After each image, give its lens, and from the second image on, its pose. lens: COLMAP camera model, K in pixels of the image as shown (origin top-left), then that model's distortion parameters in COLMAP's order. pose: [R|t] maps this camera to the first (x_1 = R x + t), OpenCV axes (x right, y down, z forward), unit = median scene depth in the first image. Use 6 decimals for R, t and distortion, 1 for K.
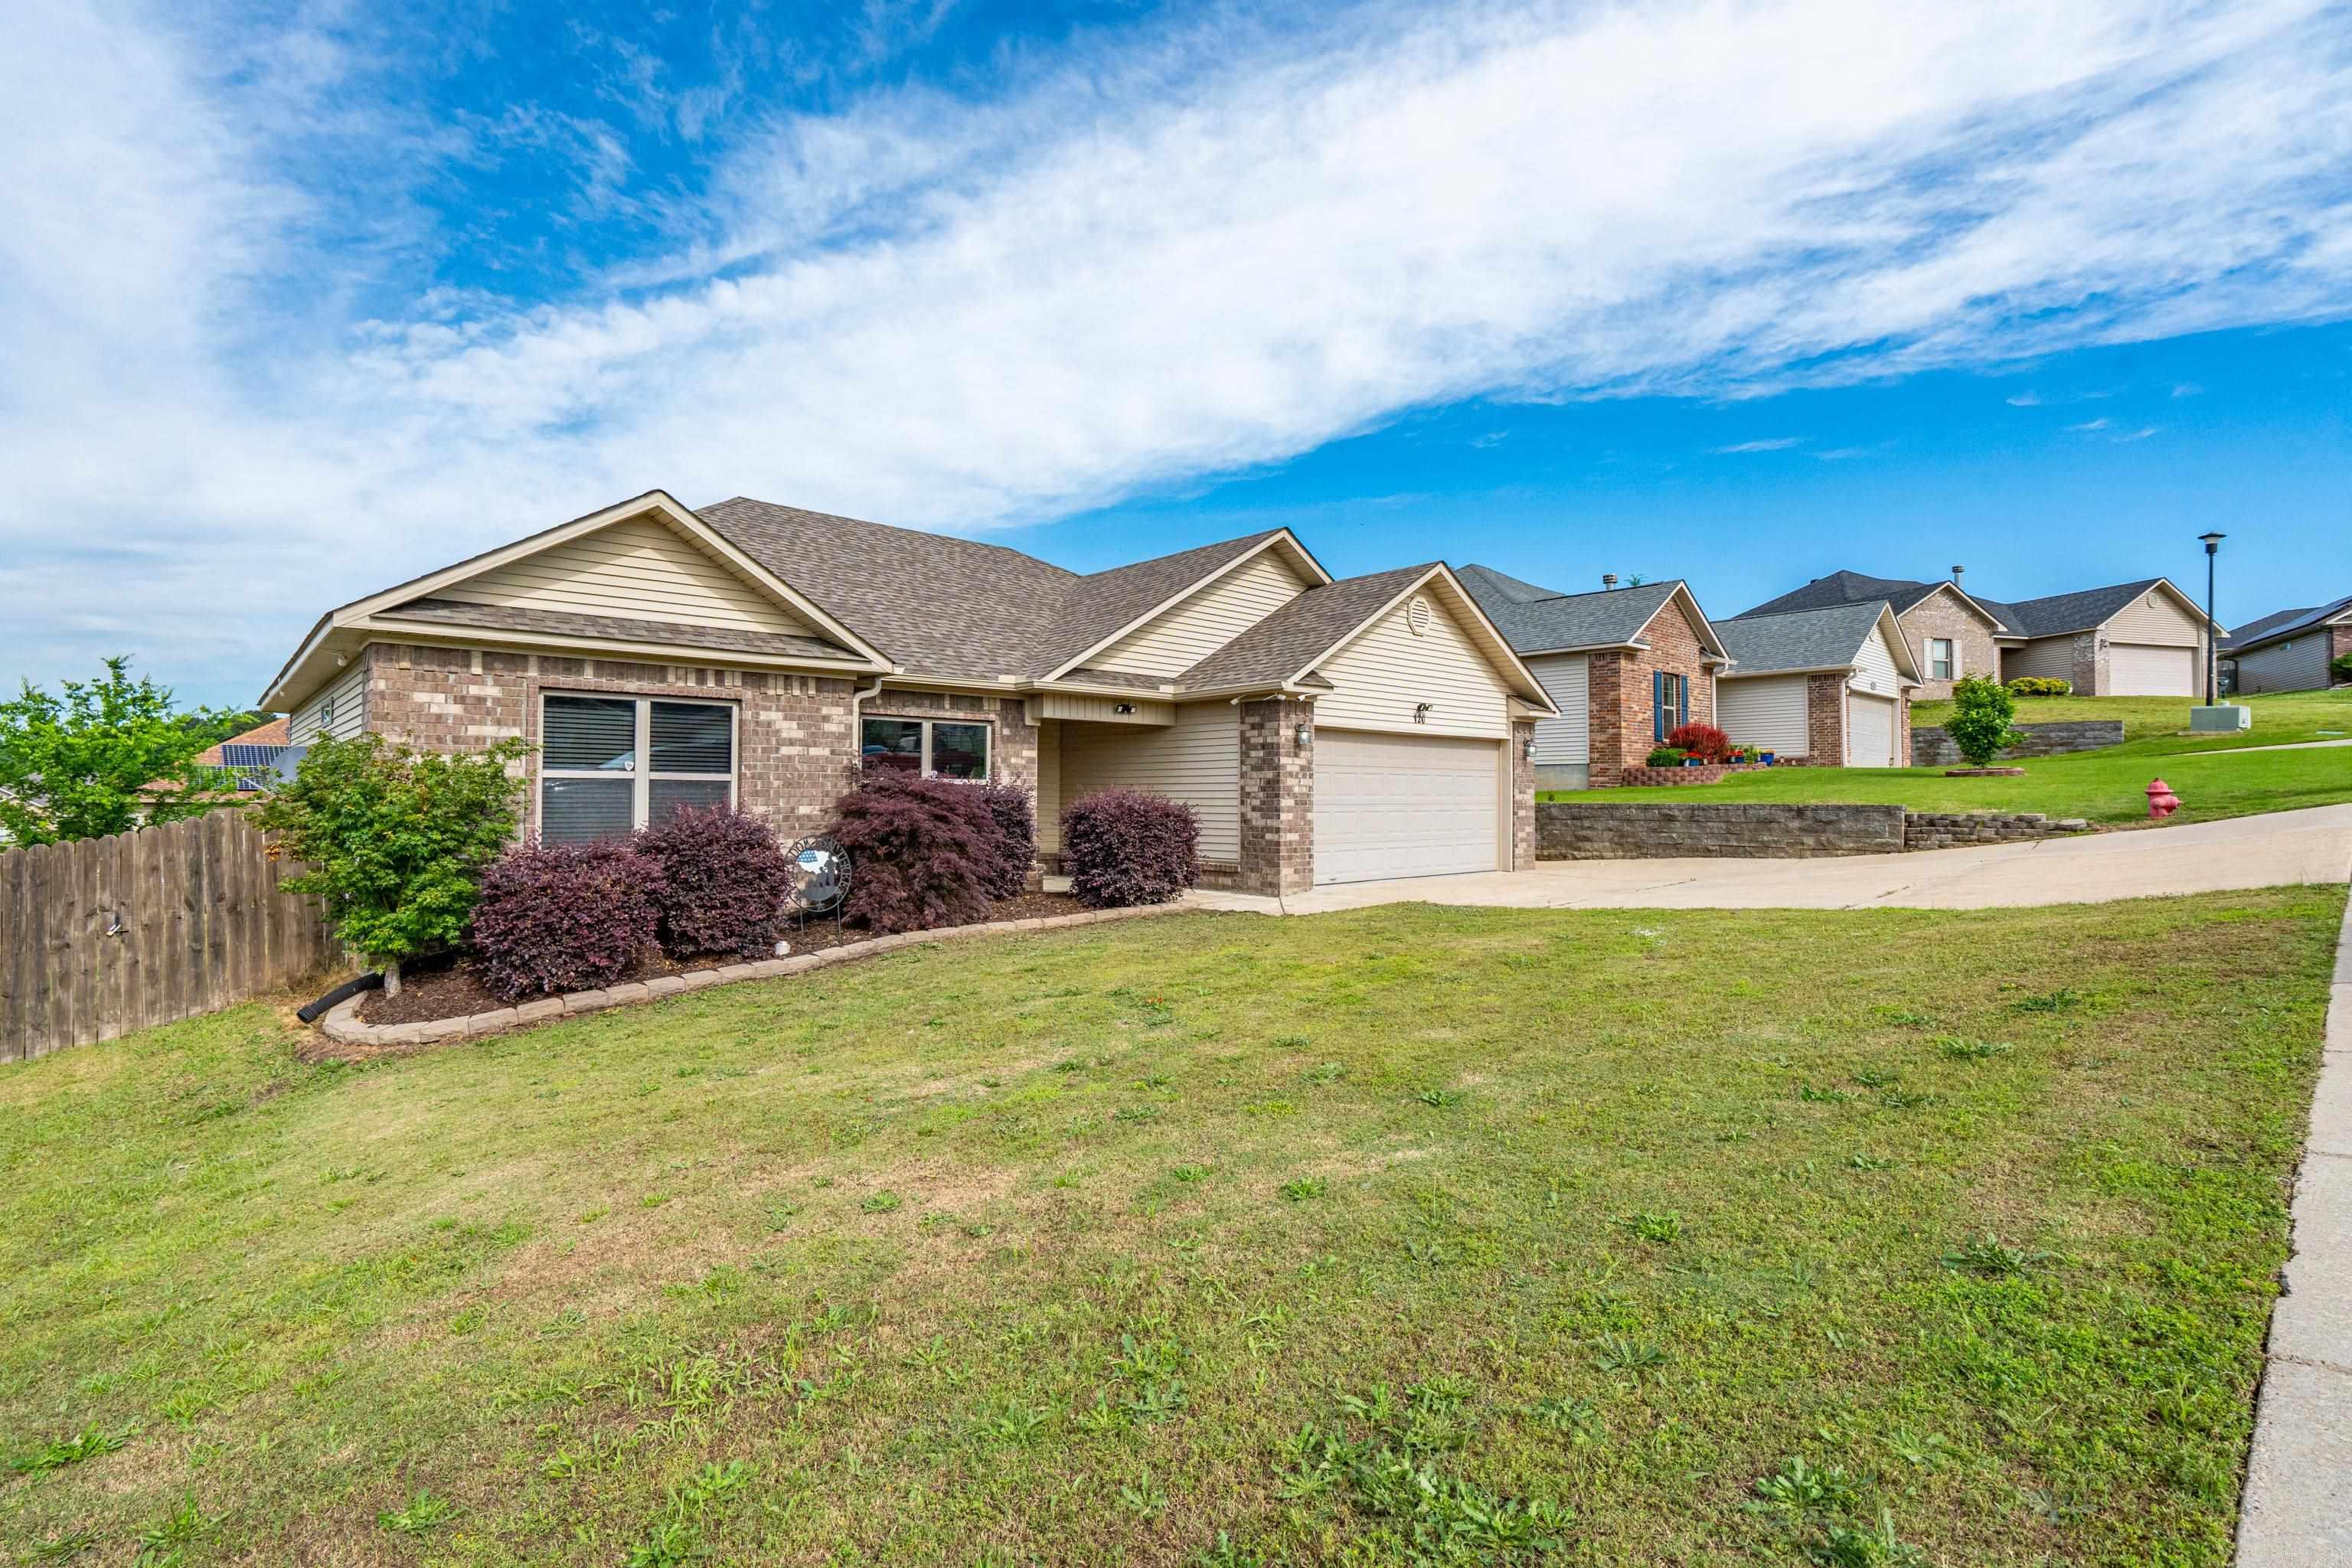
lens RADIAL K [[1084.0, 0, 1156.2], [0, 1084.0, 781.7], [0, 0, 1]] dist [-0.004421, 0.009232]
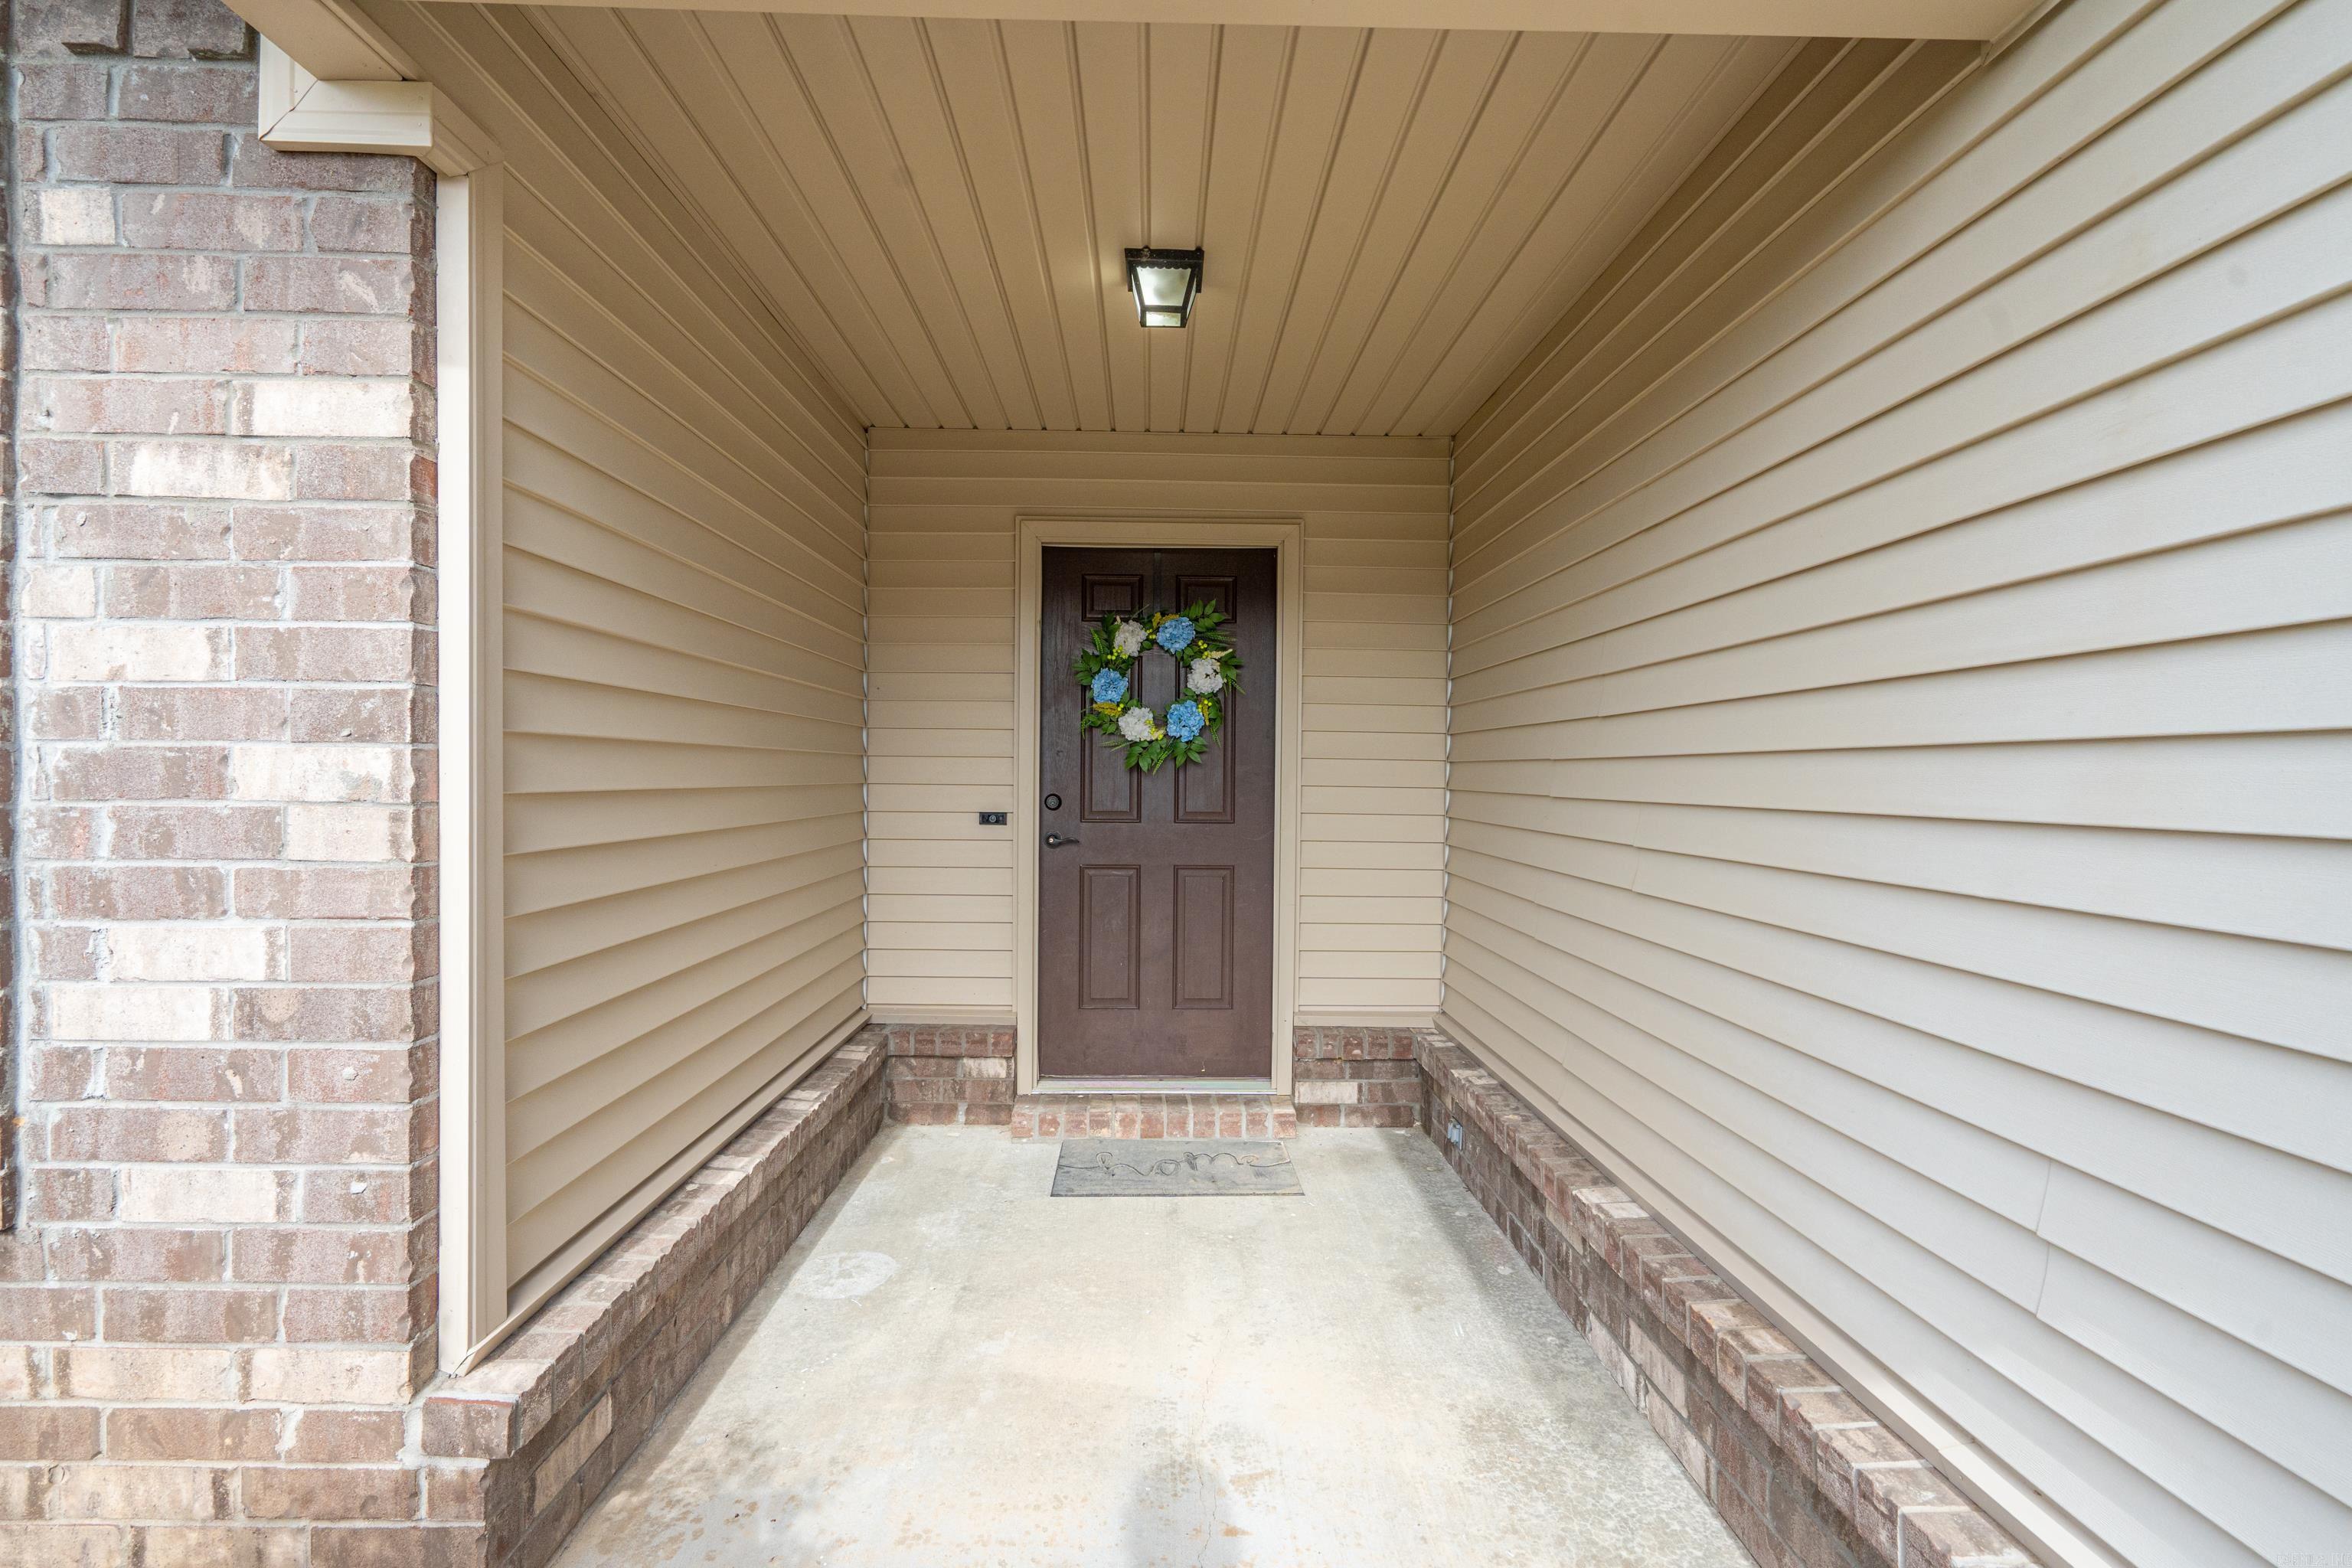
lens RADIAL K [[1084.0, 0, 1156.2], [0, 1084.0, 781.7], [0, 0, 1]] dist [-0.004421, 0.009232]
pose [[0.749183, 0.009780, -0.662291, 0.027004], [0.006069, 0.999748, 0.021628, 0.014342], [0.662335, -0.020223, 0.748935, 1.286676]]
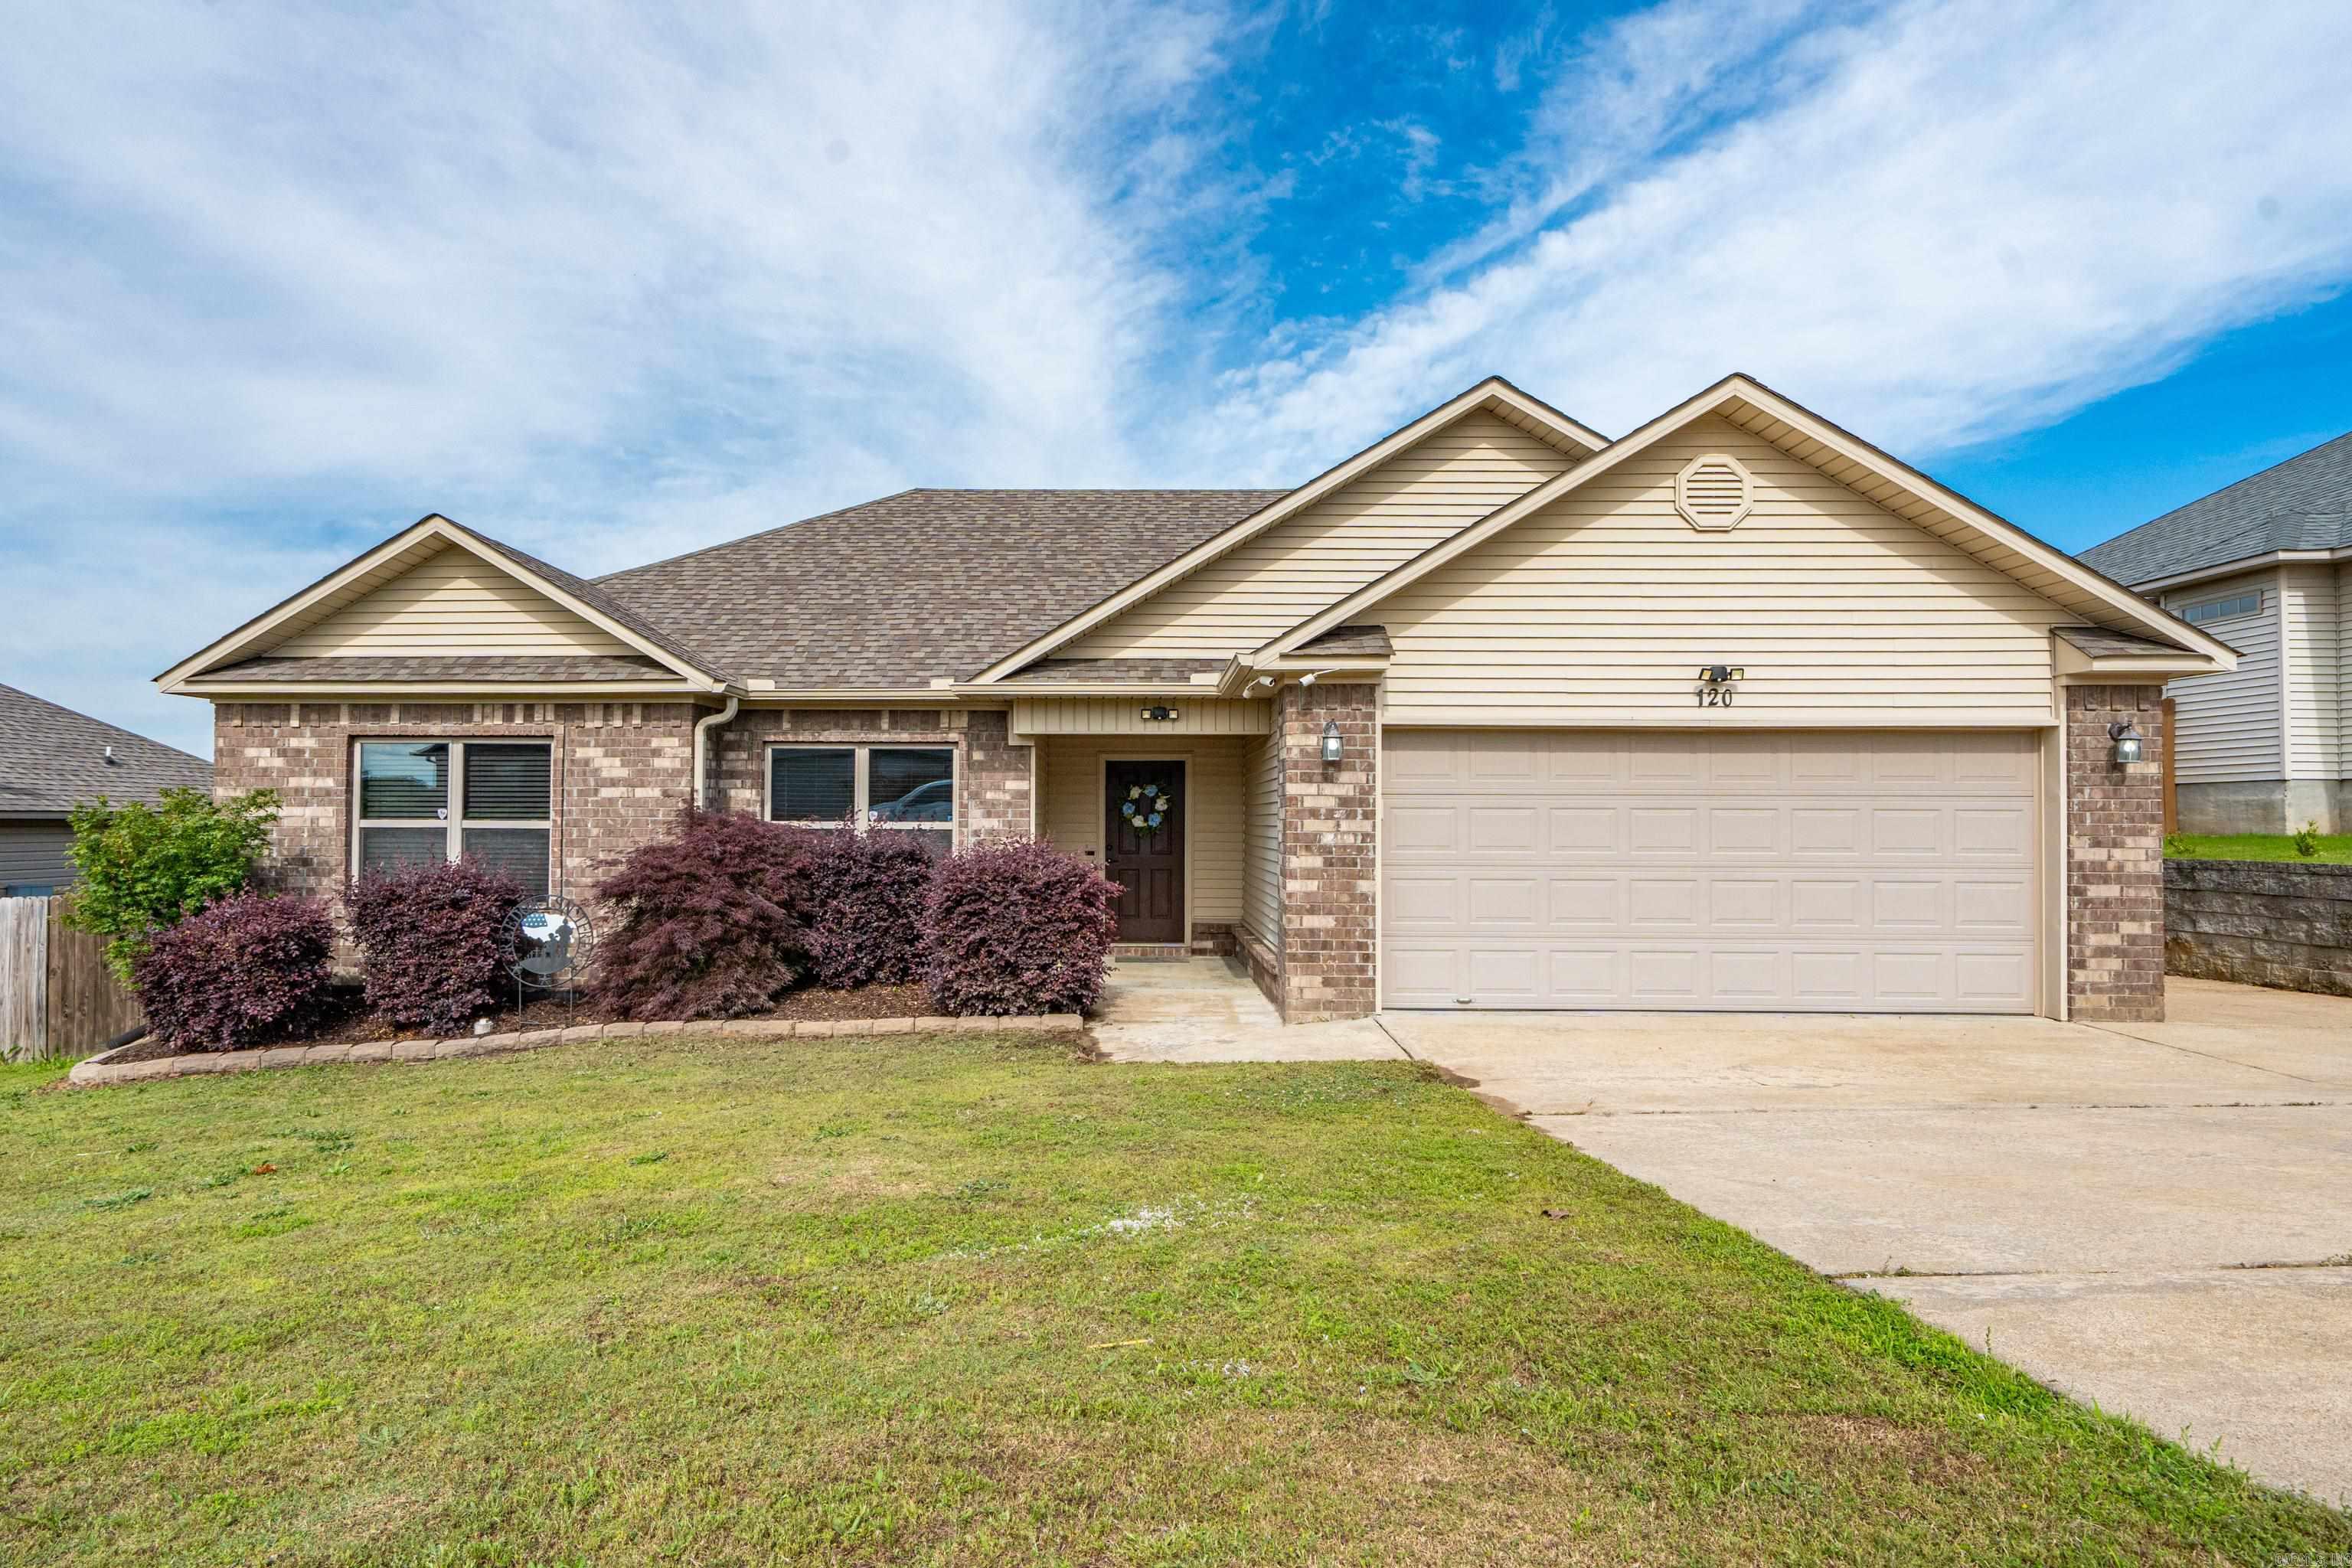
lens RADIAL K [[1253.3, 0, 1112.3], [0, 1253.3, 795.6], [0, 0, 1]] dist [-0.001724, -0.001369]
pose [[0.732606, -0.011780, -0.680551, 0.653046], [0.009823, 0.999929, -0.006734, -0.016386], [0.680582, -0.001752, 0.732670, 0.576622]]
